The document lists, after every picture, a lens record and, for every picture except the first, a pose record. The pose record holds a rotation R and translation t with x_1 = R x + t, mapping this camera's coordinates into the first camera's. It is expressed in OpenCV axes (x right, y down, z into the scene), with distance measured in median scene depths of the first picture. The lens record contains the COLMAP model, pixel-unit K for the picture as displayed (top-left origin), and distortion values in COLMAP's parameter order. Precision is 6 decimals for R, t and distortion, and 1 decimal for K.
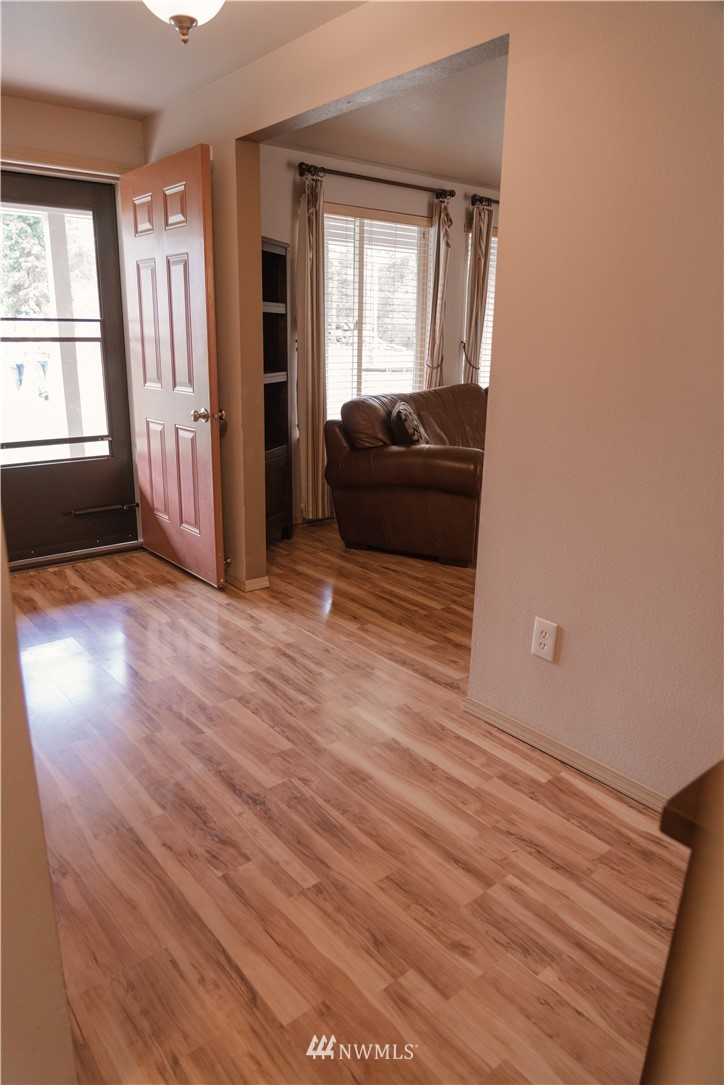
lens RADIAL K [[725.2, 0, 356.6], [0, 725.2, 542.5], [0, 0, 1]] dist [-0.024819, 0.011277]
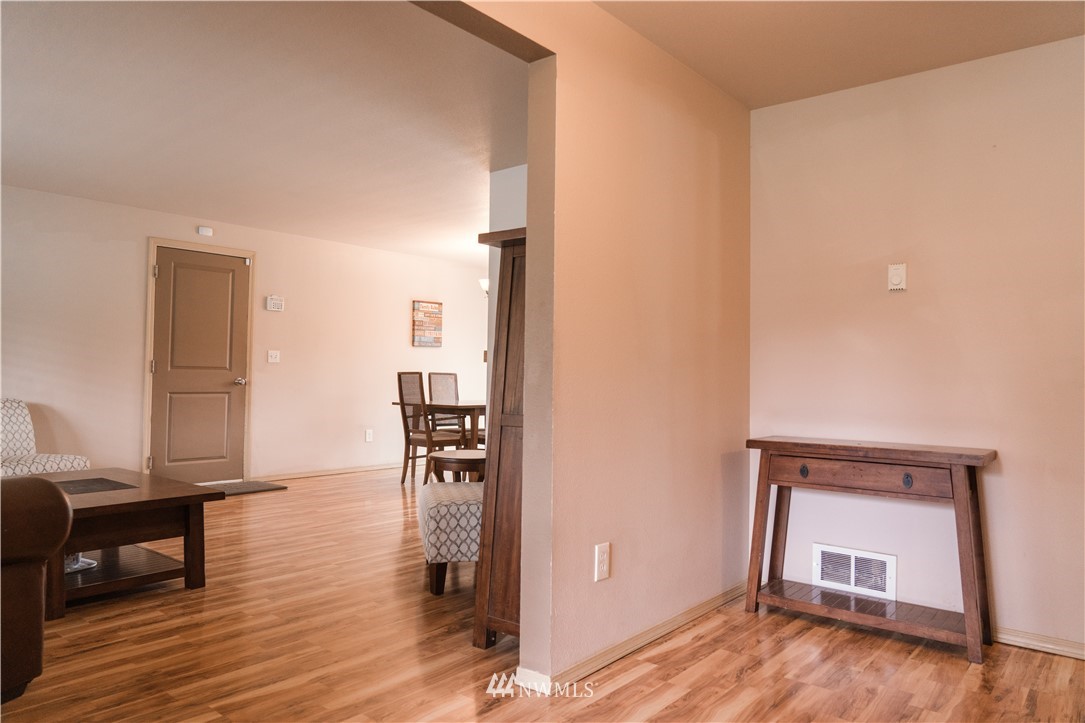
lens RADIAL K [[725.2, 0, 538.2], [0, 725.2, 365.2], [0, 0, 1]] dist [-0.024819, 0.011277]
pose [[-0.191176, -0.004063, 0.981547, -0.933653], [0.252260, 0.966200, 0.053132, -0.280714], [-0.948587, 0.257763, -0.183689, 1.358019]]
